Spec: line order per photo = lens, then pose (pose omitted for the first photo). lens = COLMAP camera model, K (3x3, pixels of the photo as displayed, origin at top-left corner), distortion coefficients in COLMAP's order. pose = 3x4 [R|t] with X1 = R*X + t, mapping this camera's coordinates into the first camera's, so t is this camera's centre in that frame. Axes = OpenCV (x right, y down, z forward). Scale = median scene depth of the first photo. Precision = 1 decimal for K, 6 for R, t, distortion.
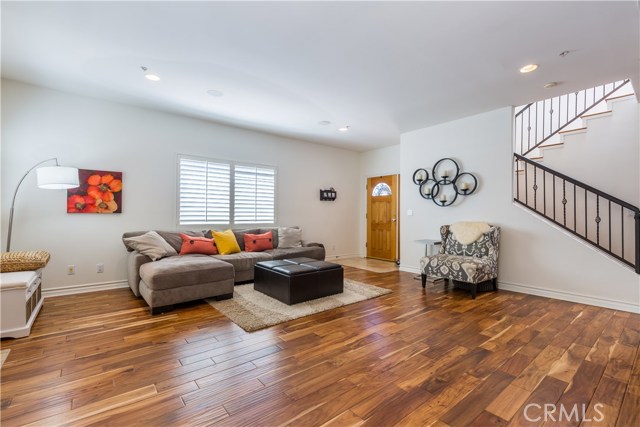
lens RADIAL K [[282.6, 0, 320.0], [0, 282.6, 213.5], [0, 0, 1]] dist [0.001322, -0.000303]
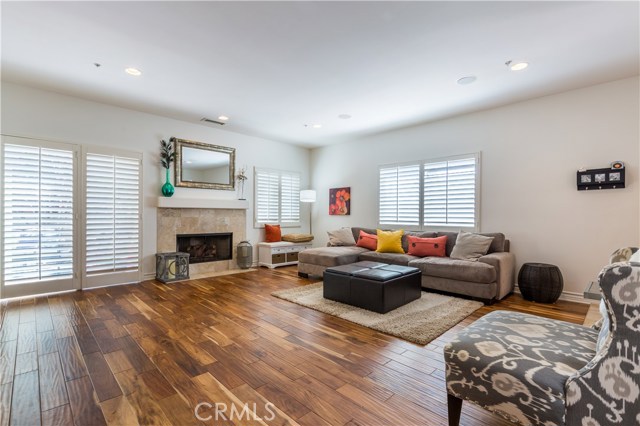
lens RADIAL K [[296.2, 0, 320.0], [0, 296.2, 213.0], [0, 0, 1]] dist [0.002001, 0.000218]
pose [[0.100002, -0.012467, -0.994909, 0.826637], [-0.002079, 0.999917, -0.012739, 0.009690], [0.994985, 0.003342, 0.099968, 0.700059]]
